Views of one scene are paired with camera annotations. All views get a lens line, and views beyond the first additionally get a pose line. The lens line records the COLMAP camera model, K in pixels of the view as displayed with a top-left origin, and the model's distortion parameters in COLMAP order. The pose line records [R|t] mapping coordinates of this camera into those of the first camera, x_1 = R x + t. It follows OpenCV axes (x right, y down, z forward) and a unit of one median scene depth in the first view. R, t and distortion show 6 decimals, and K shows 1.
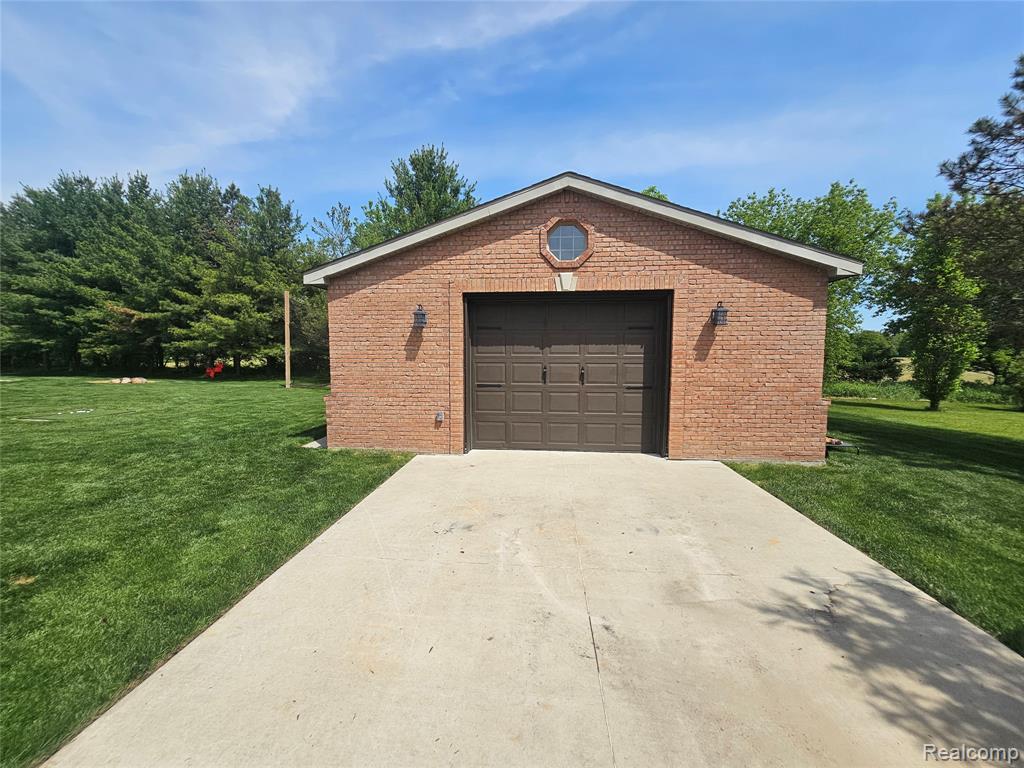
lens RADIAL K [[419.6, 0, 505.6], [0, 419.6, 385.9], [0, 0, 1]] dist [-0.000217, -0.001551]
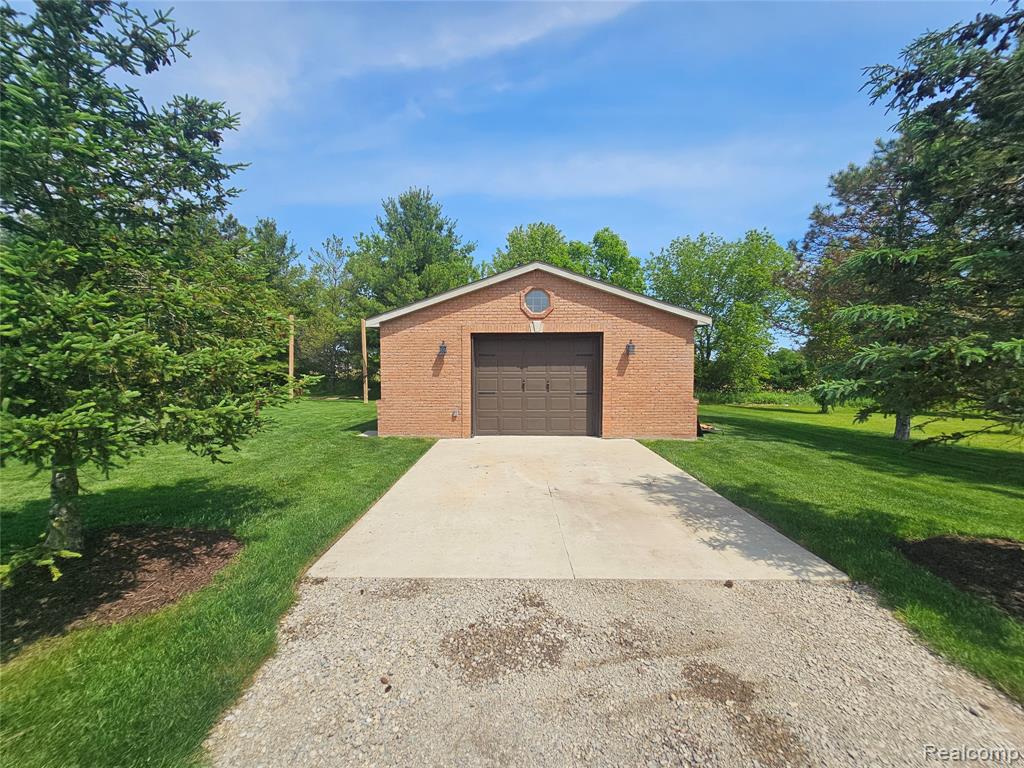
lens RADIAL K [[419.6, 0, 513.0], [0, 419.6, 385.9], [0, 0, 1]] dist [-0.000217, -0.001551]
pose [[0.995671, -0.005488, 0.092782, -0.086625], [0.008473, 0.999458, -0.031814, 0.022863], [-0.092557, 0.032463, 0.995178, -0.518859]]
